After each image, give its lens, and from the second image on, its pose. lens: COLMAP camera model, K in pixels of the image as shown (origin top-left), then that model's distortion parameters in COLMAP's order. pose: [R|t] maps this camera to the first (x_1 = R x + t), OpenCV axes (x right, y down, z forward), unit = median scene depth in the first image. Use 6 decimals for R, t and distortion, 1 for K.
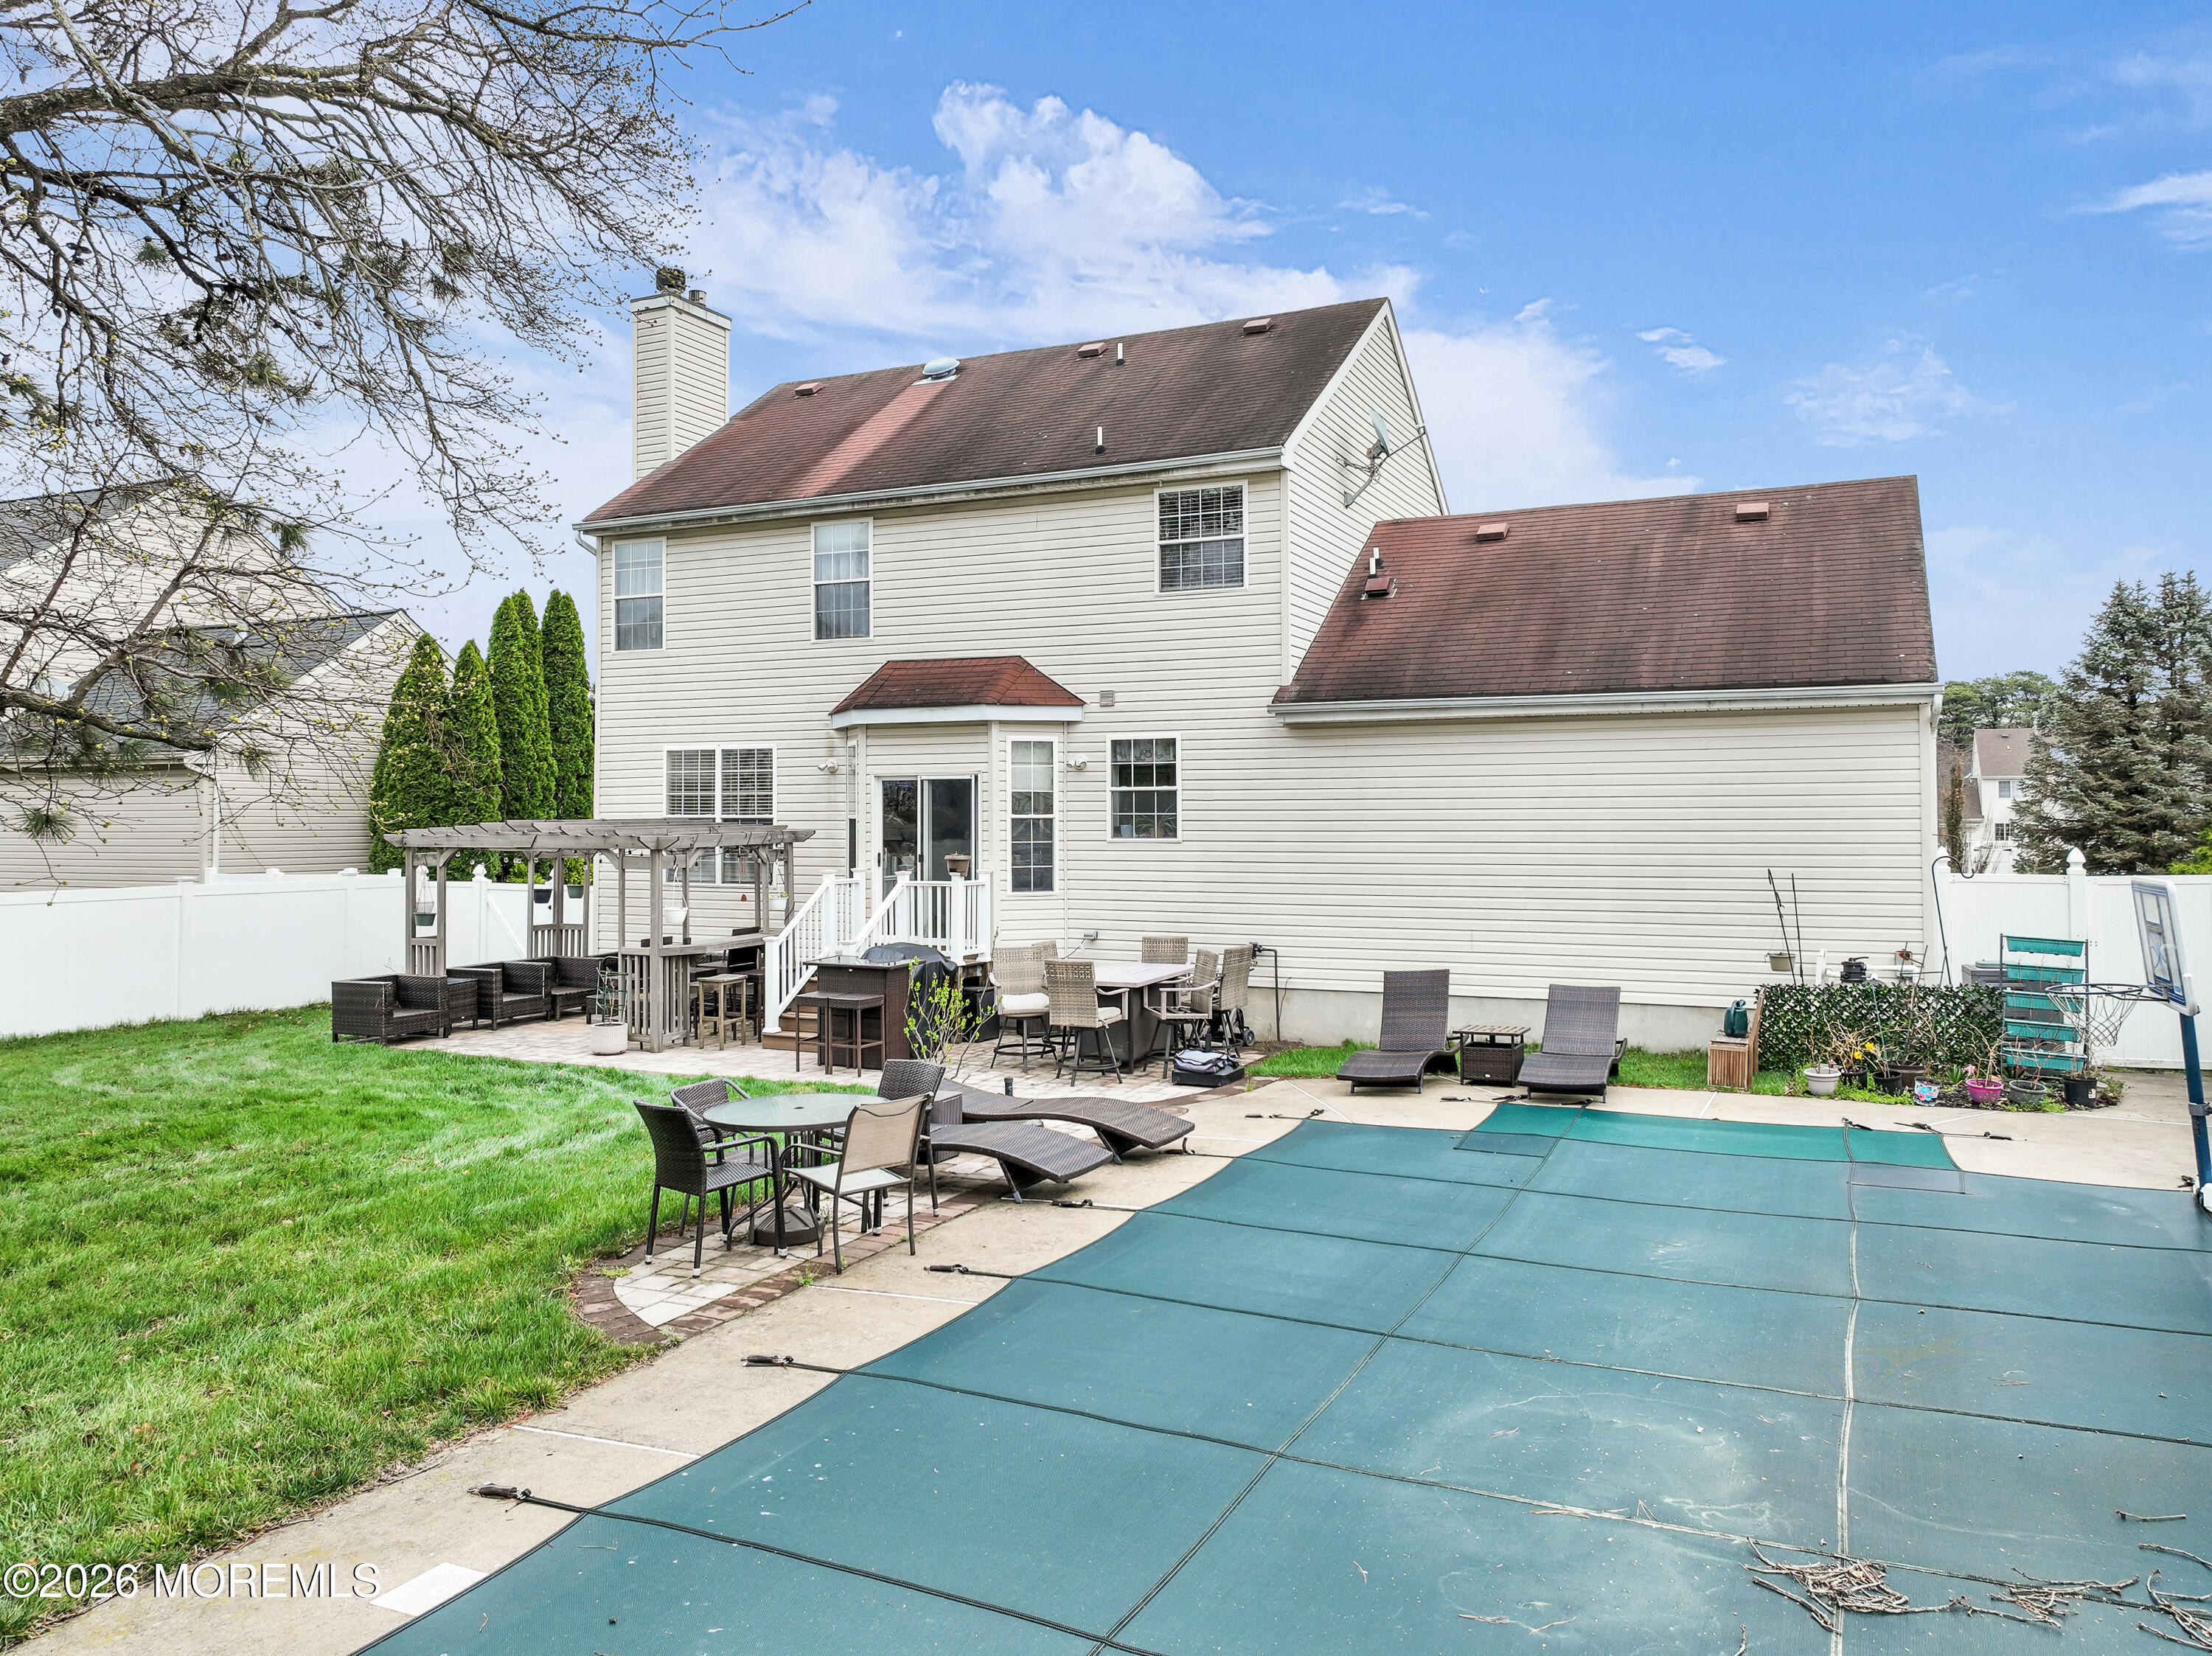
lens RADIAL K [[1555.4, 0, 1106.0], [0, 1555.4, 828.0], [0, 0, 1]] dist [0.001306, 0.001486]
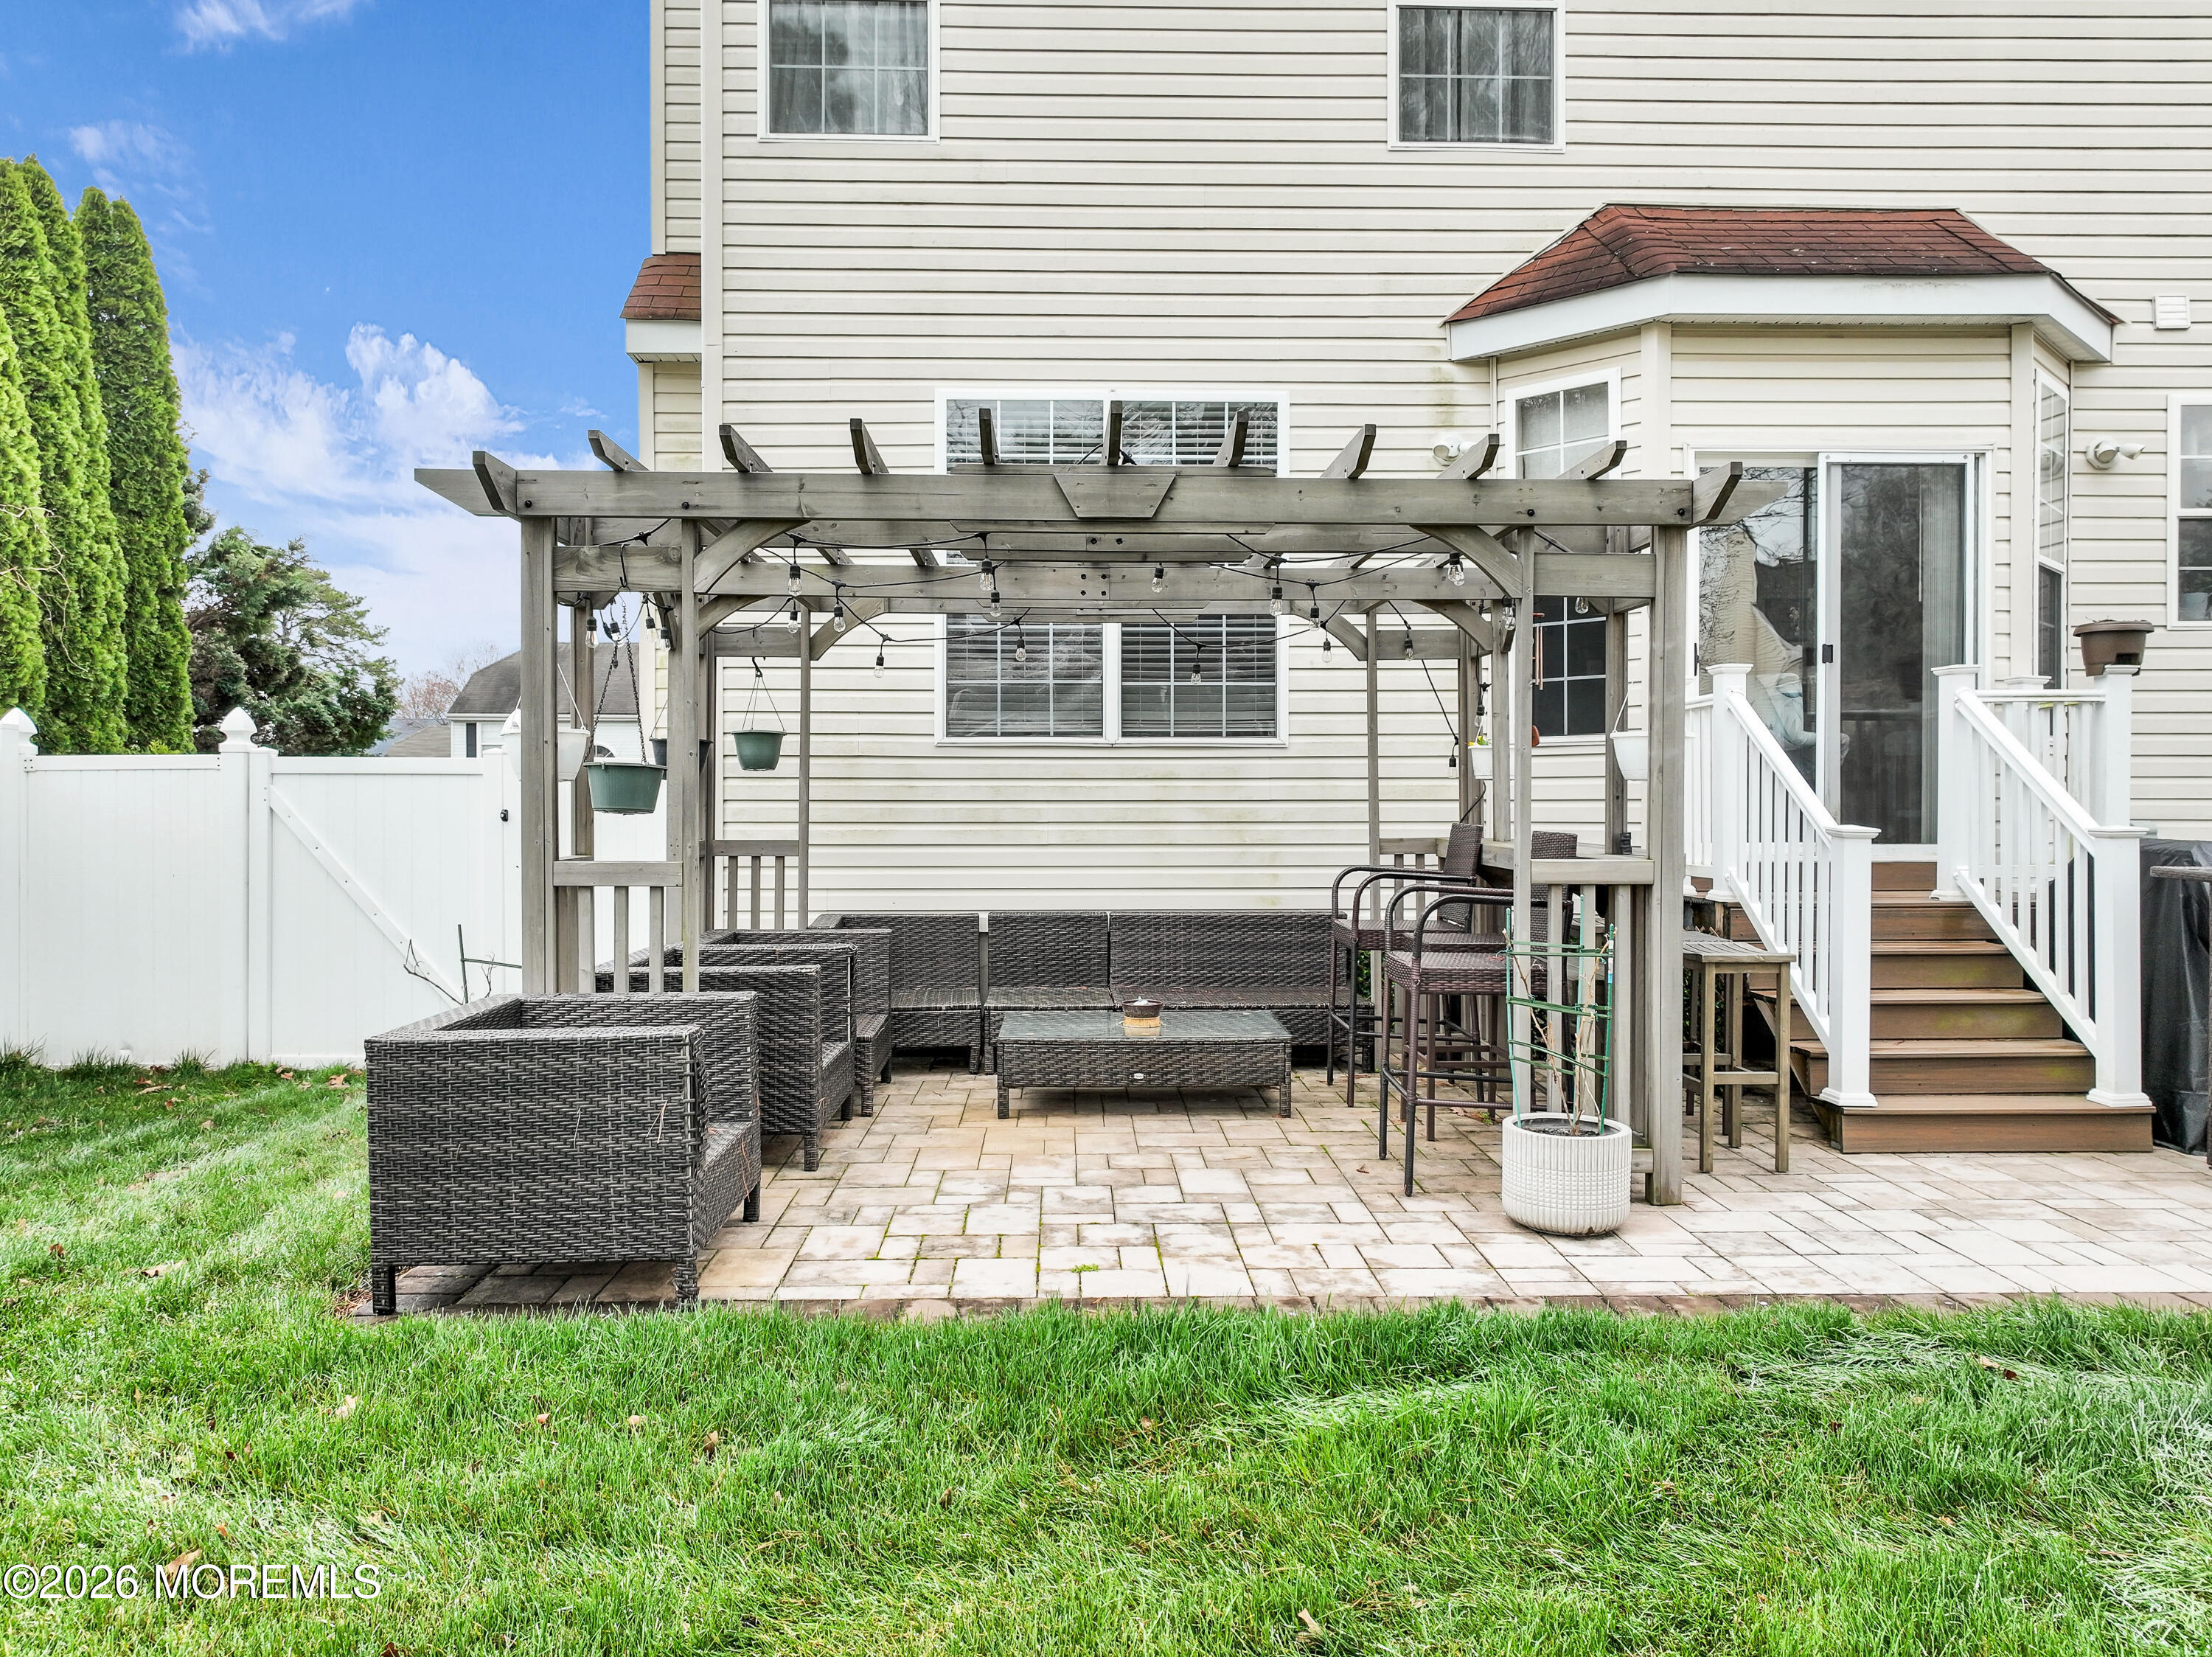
lens RADIAL K [[1569.7, 0, 1110.4], [0, 1569.7, 819.2], [0, 0, 1]] dist [0.003663, 0.011377]
pose [[0.898347, -0.002519, 0.439279, -0.471435], [0.002329, 0.999997, 0.000973, 0.061817], [-0.439280, 0.000149, 0.898350, 0.710022]]
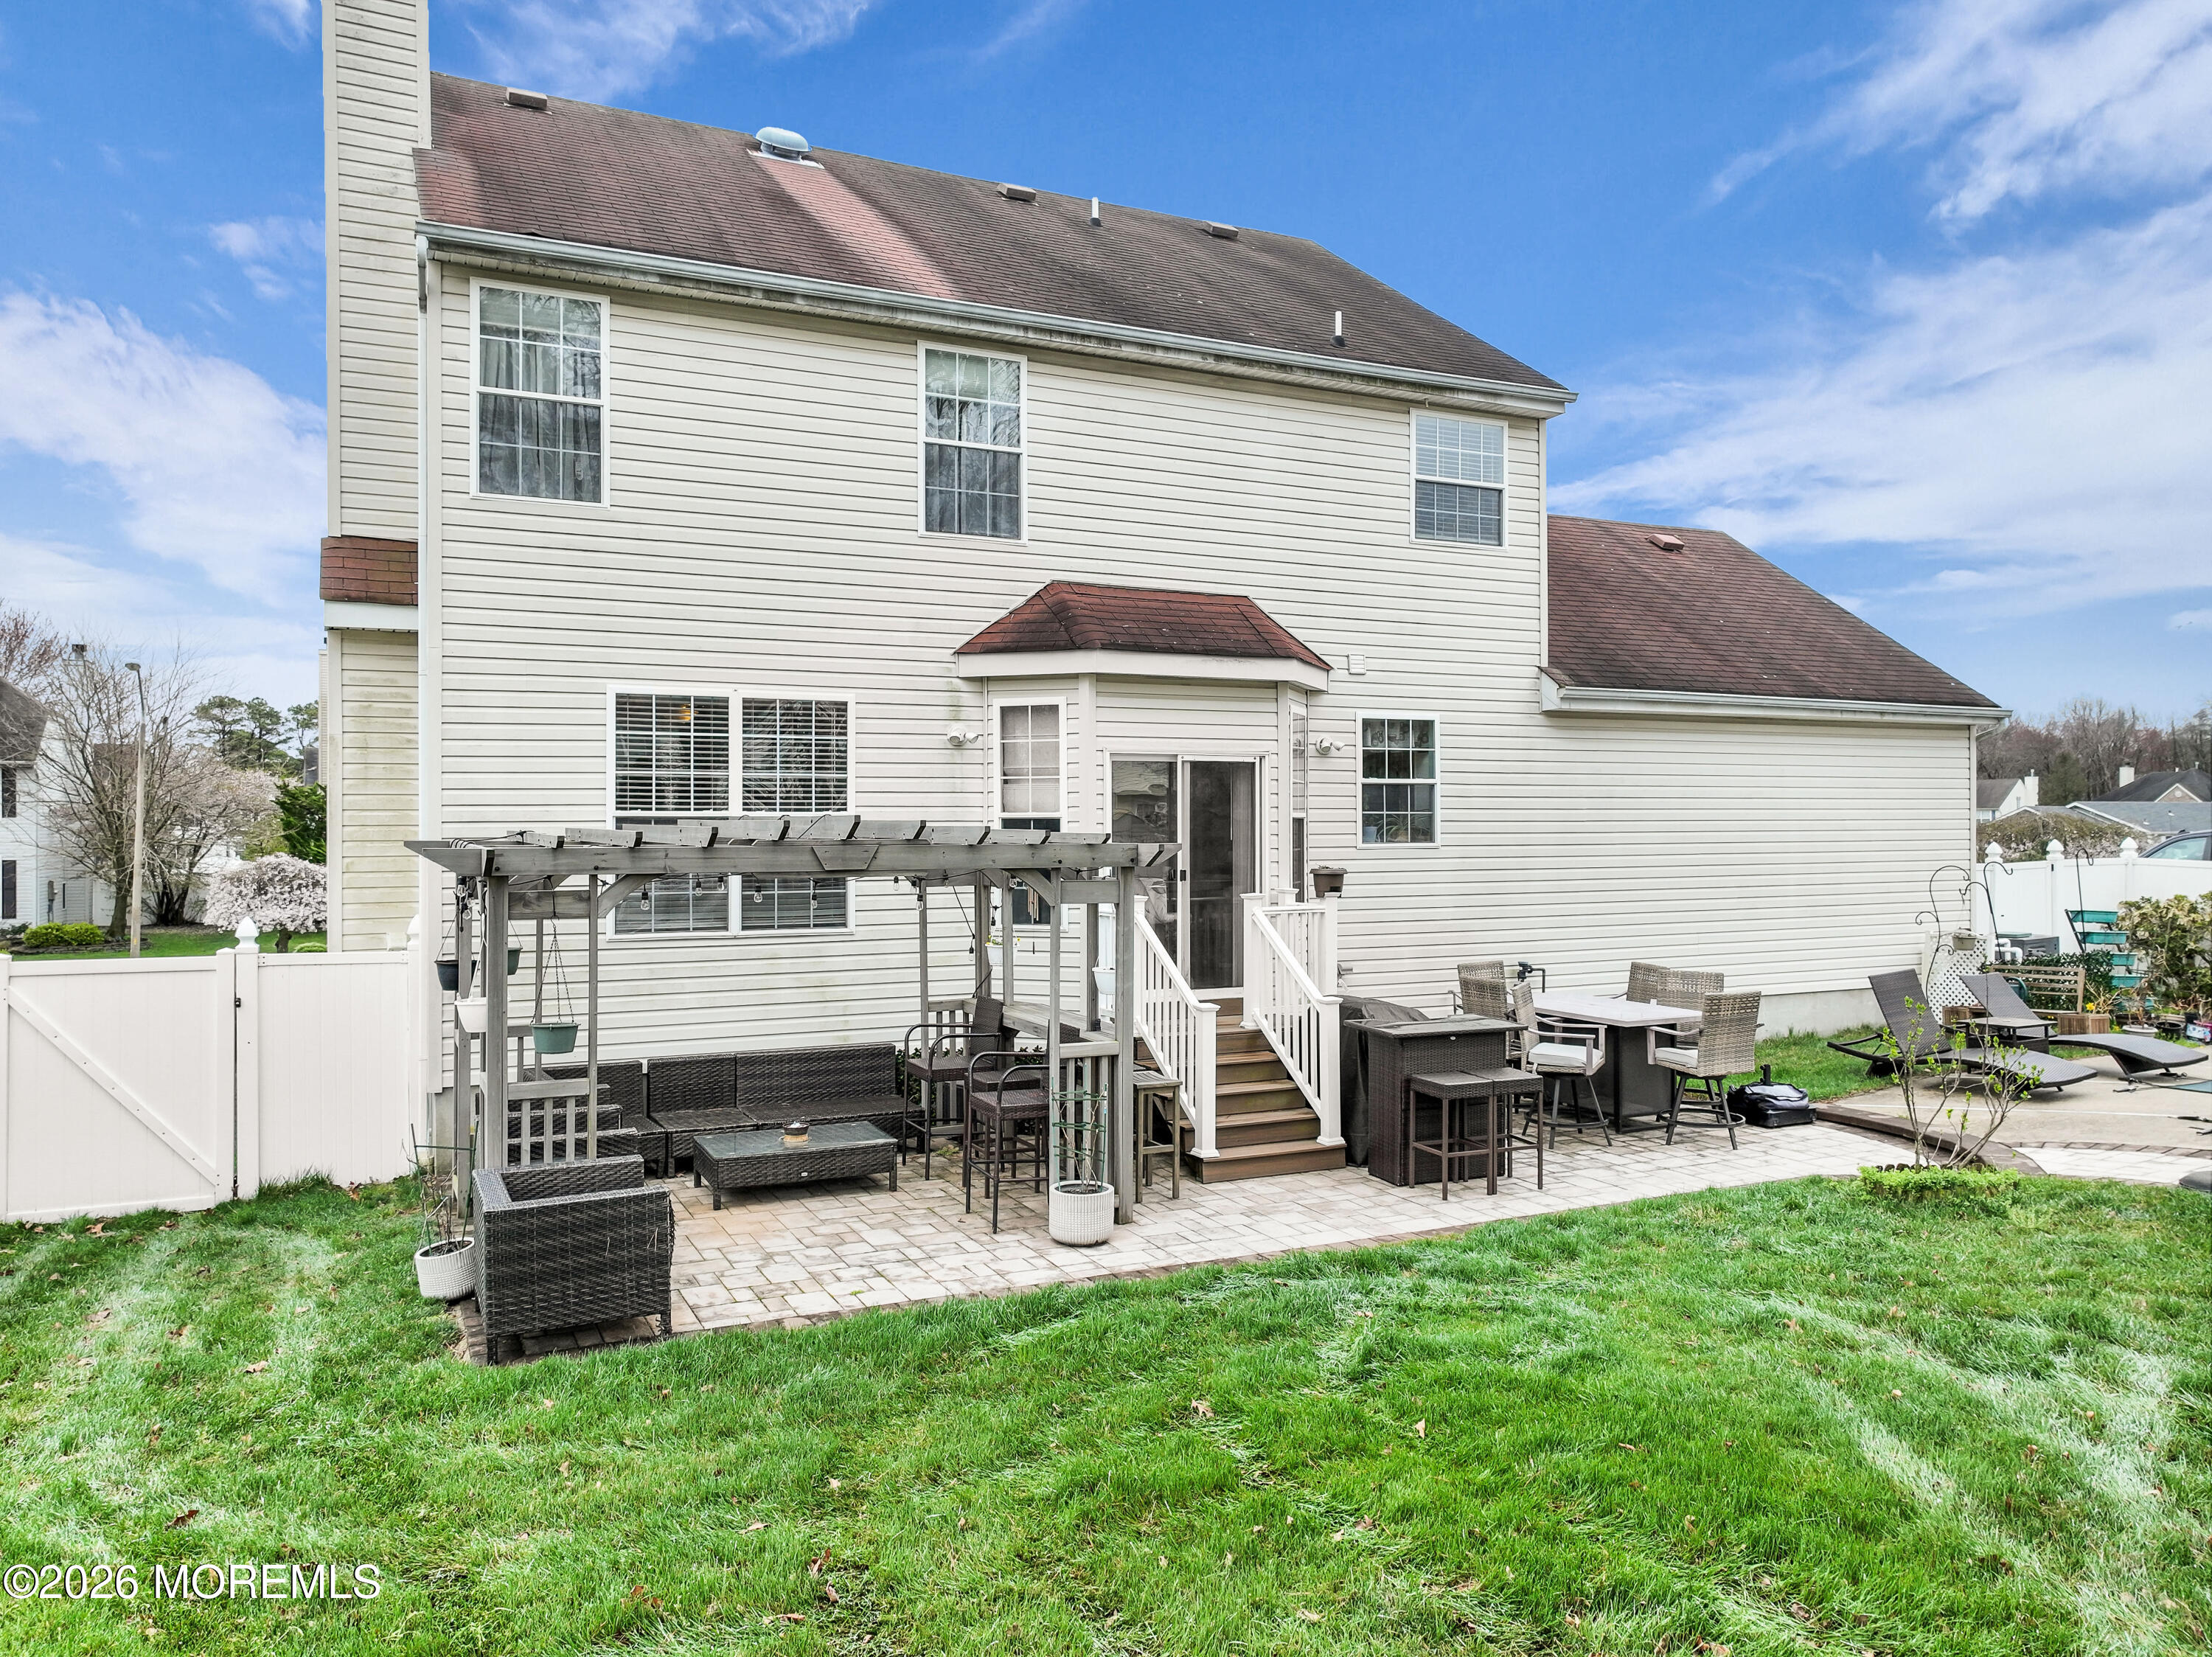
lens RADIAL K [[1569.7, 0, 1110.4], [0, 1569.7, 819.2], [0, 0, 1]] dist [0.003663, 0.011377]
pose [[0.642163, 0.002226, 0.766565, -0.666940], [0.005990, 0.999951, -0.007922, -0.000479], [-0.766545, 0.009679, 0.642118, 0.582083]]
